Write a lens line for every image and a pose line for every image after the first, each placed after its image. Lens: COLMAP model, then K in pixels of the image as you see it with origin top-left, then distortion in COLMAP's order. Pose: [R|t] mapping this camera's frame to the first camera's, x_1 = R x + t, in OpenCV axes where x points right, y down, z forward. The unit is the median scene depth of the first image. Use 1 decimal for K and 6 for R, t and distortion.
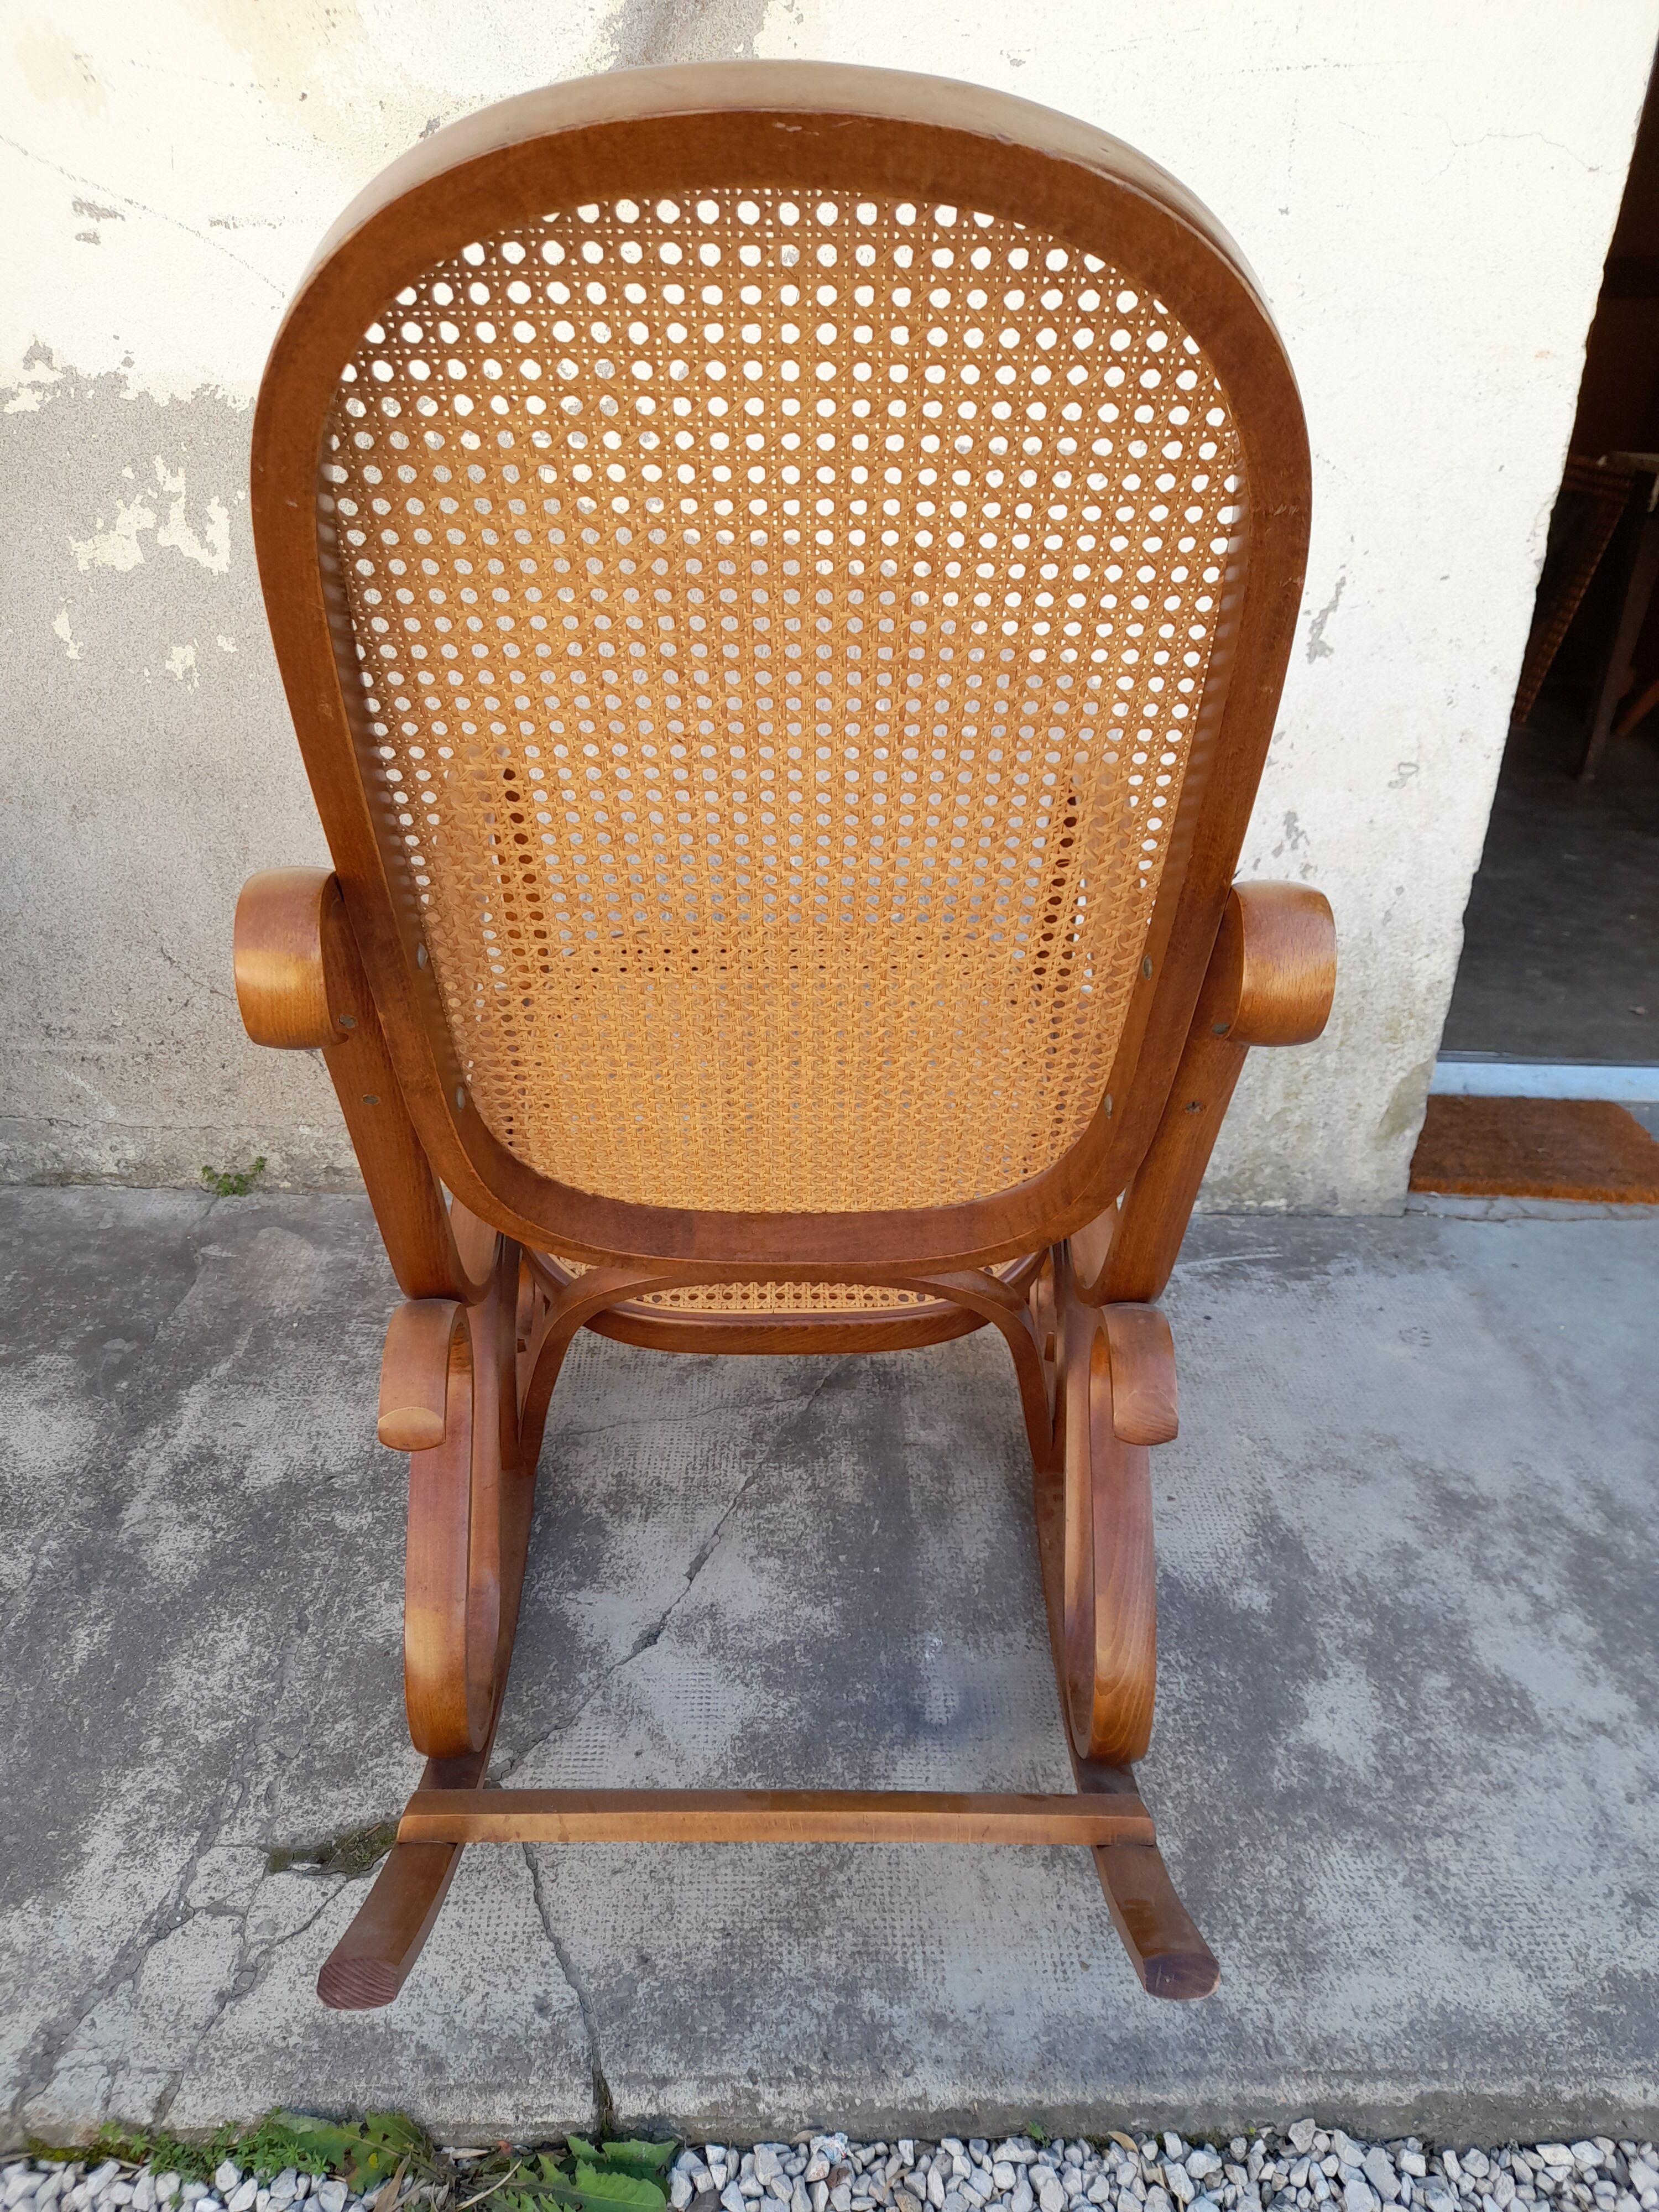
lens RADIAL K [[1836.0, 0, 817.1], [0, 1836.0, 1109.0], [0, 0, 1]] dist [0.034837, -0.072617]
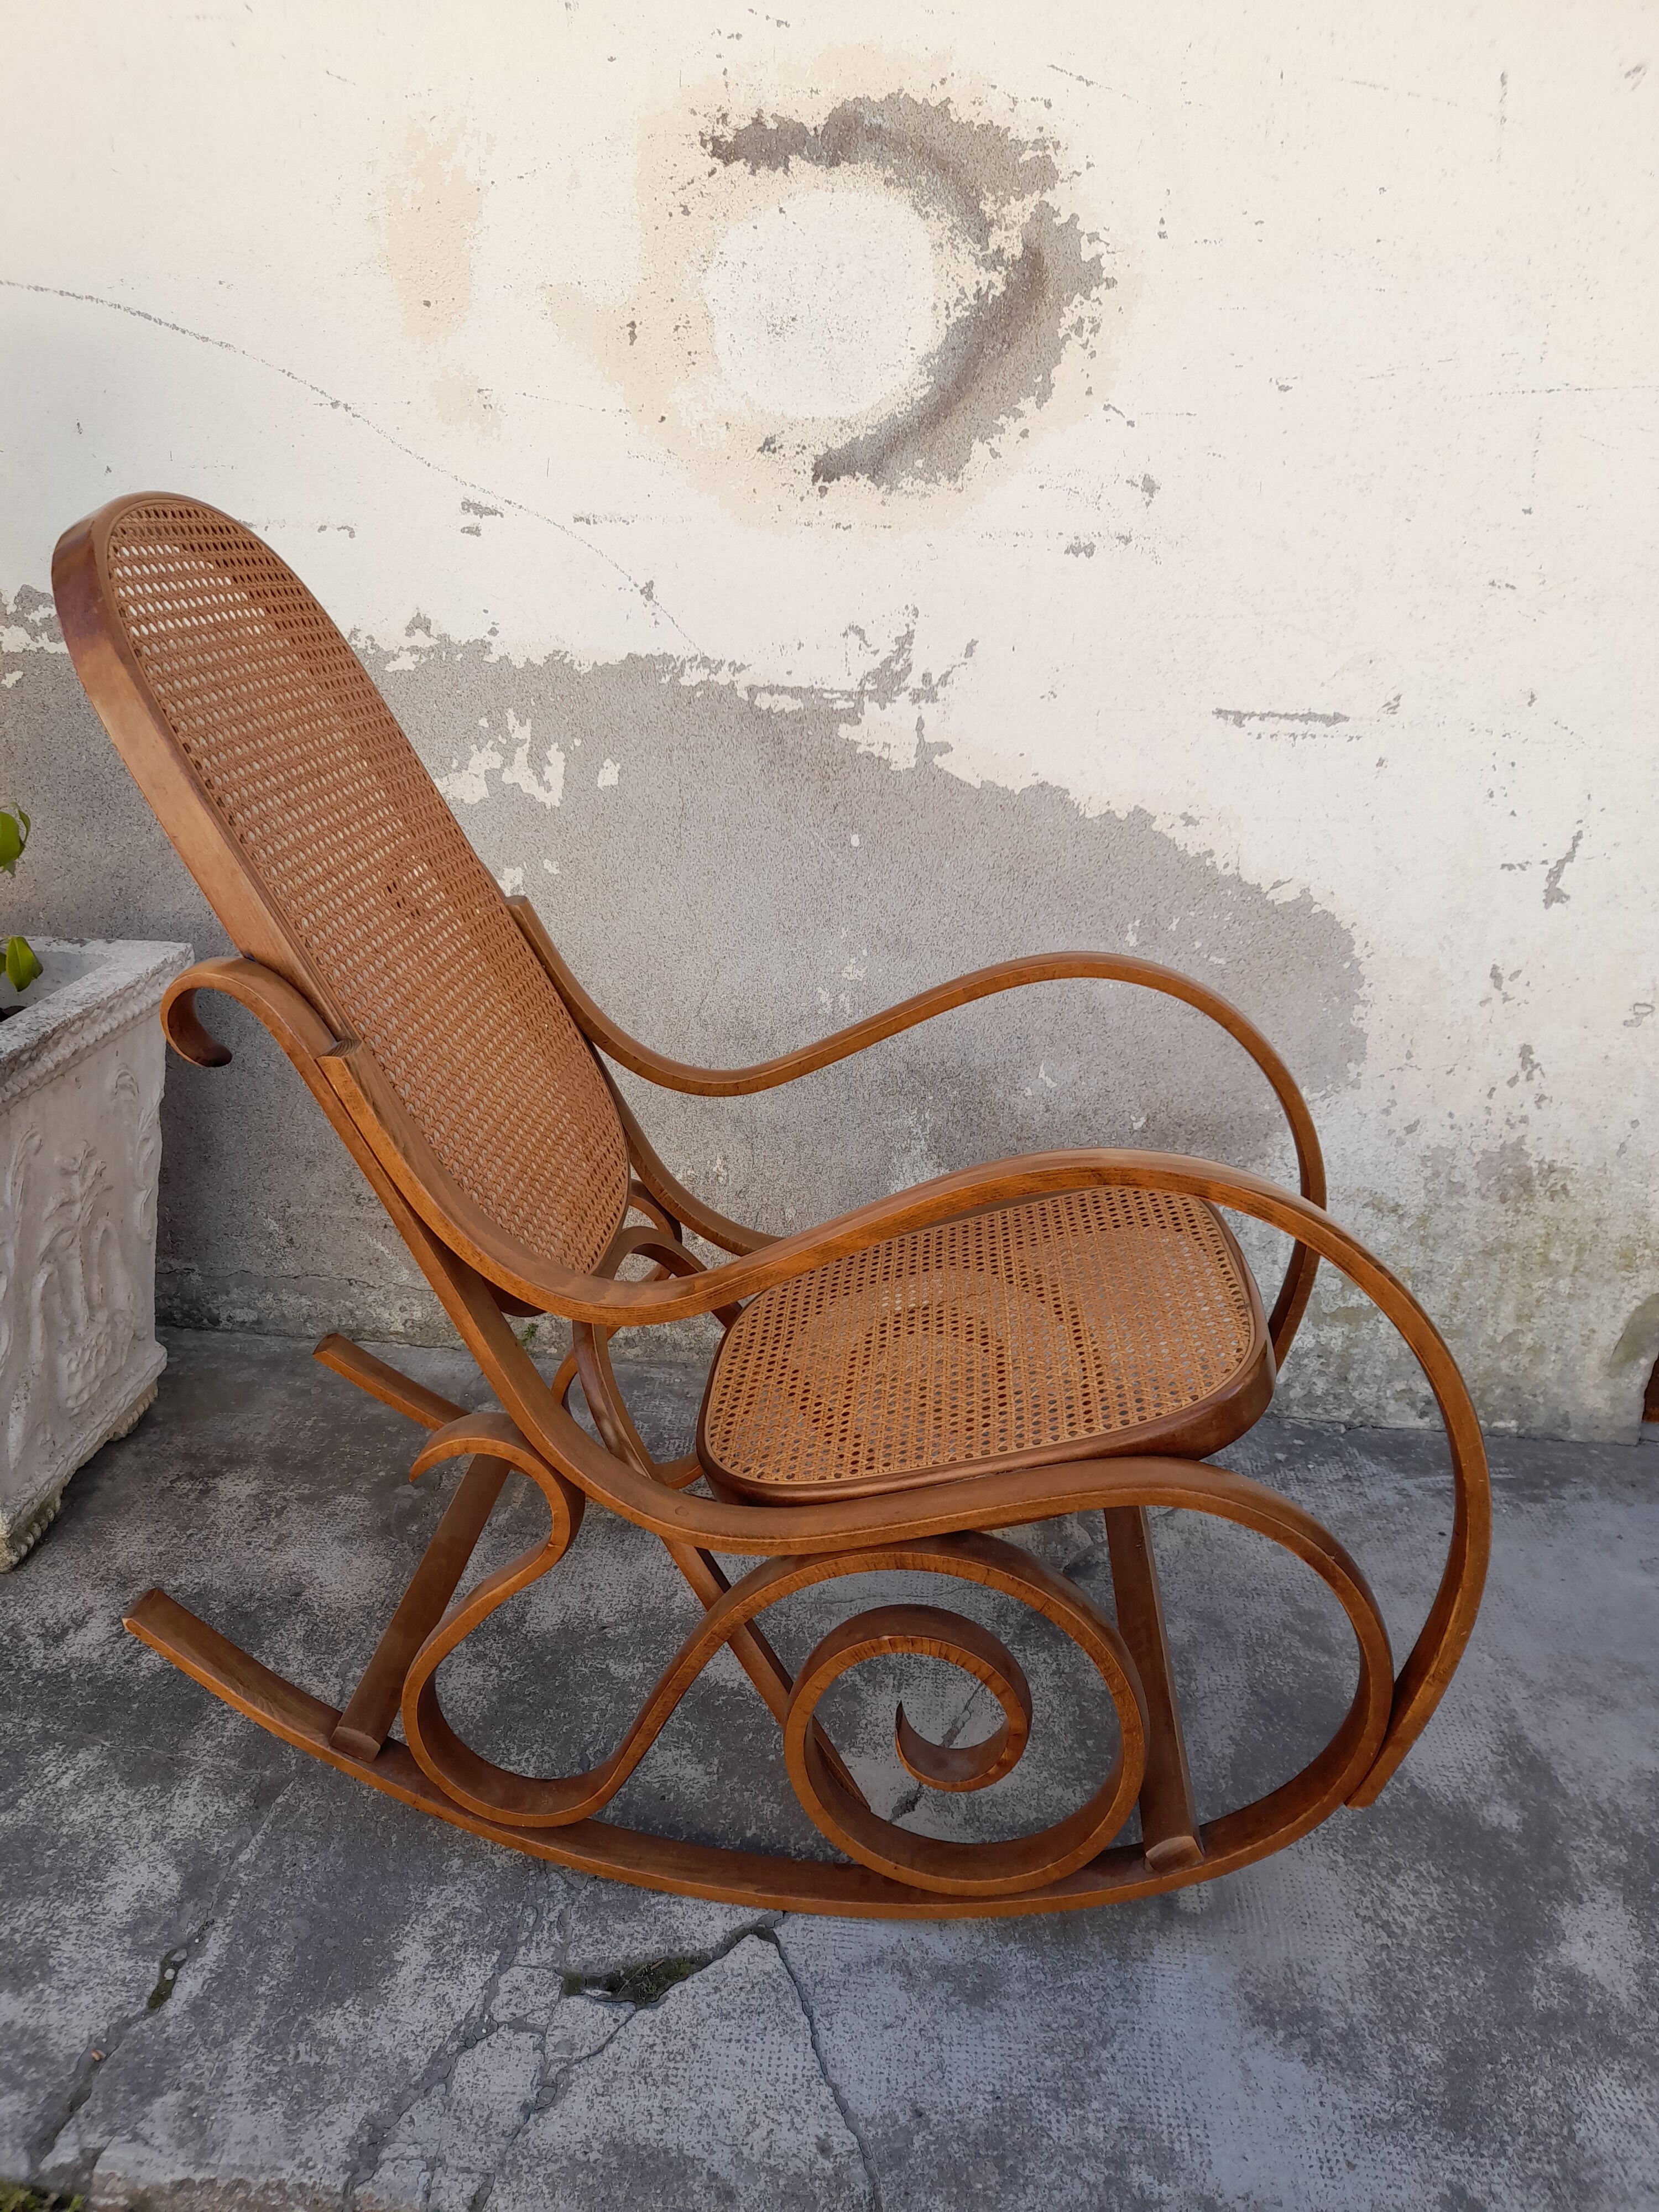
lens RADIAL K [[1807.3, 0, 777.7], [0, 1807.3, 1057.5], [0, 0, 1]] dist [0.029886, -0.043727]
pose [[0.992330, 0.035992, -0.118262, -0.067205], [-0.051554, 0.990004, -0.131283, 0.005390], [0.112355, 0.136373, 0.984266, -0.101473]]
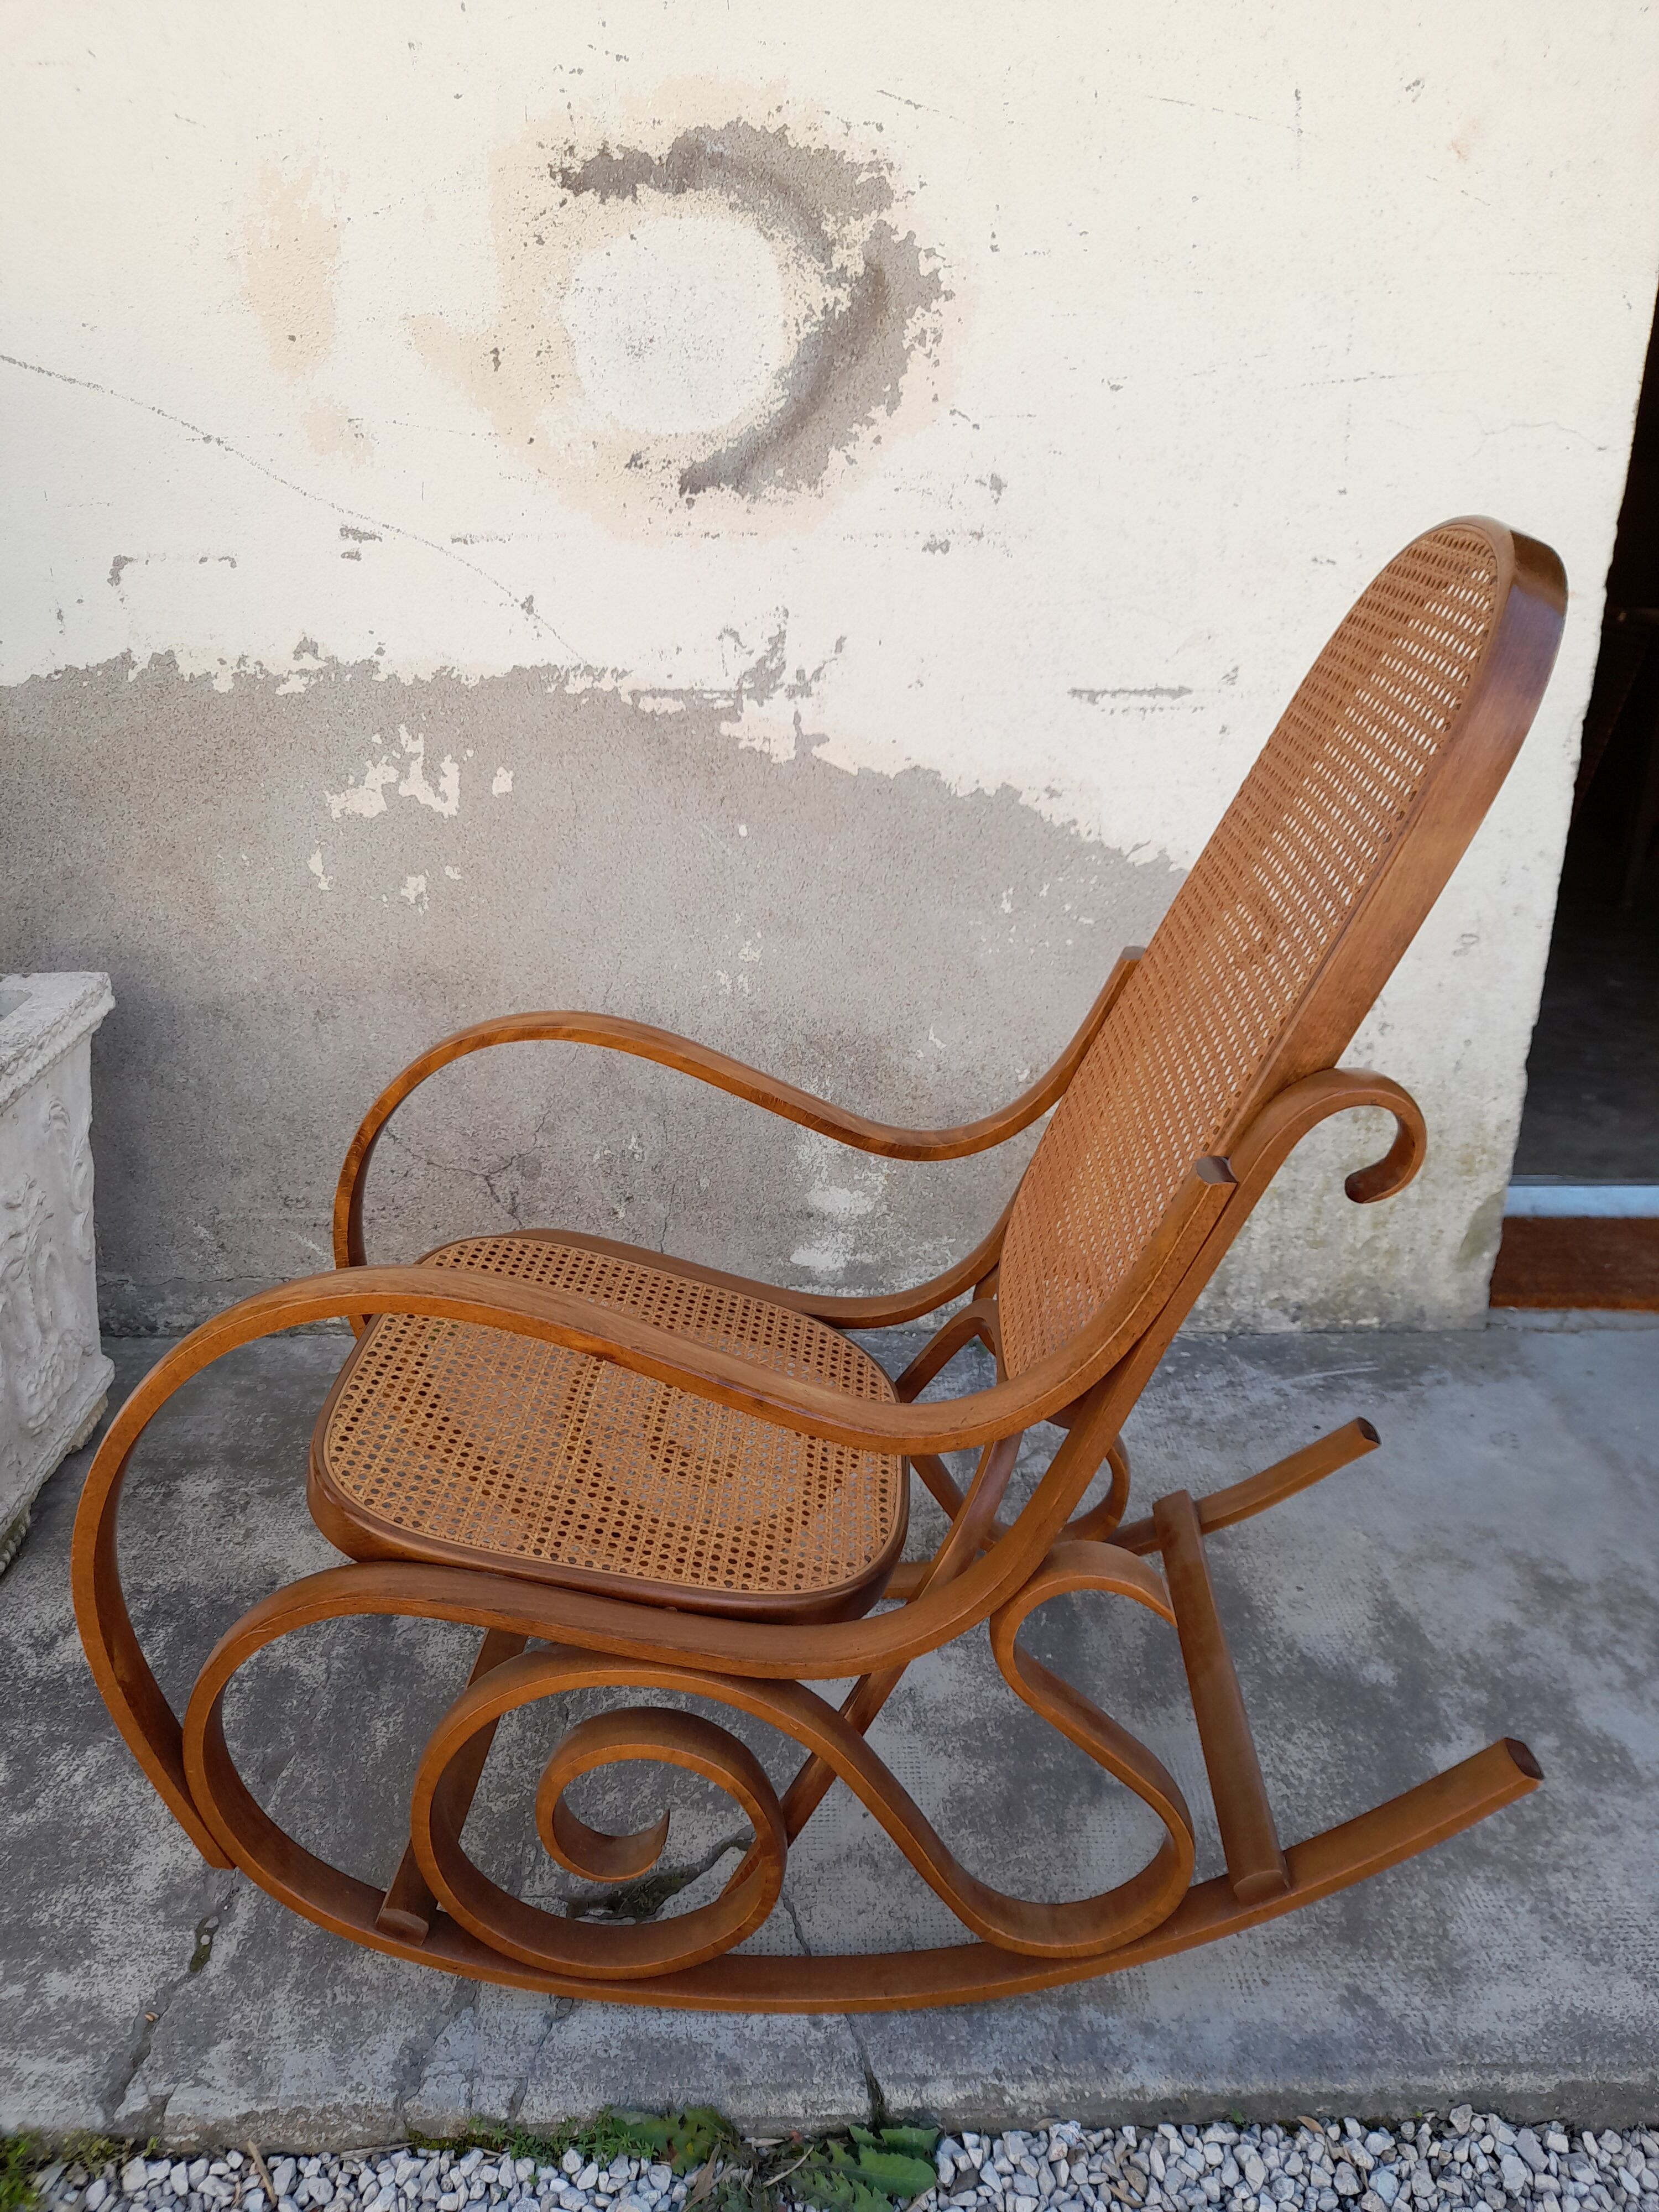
lens RADIAL K [[1798.5, 0, 810.1], [0, 1798.5, 1089.9], [0, 0, 1]] dist [0.034449, -0.064185]
pose [[0.998876, -0.032319, -0.034674, -0.082467], [0.029589, 0.996628, -0.076533, -0.026794], [0.037031, 0.075421, 0.996464, -0.200059]]
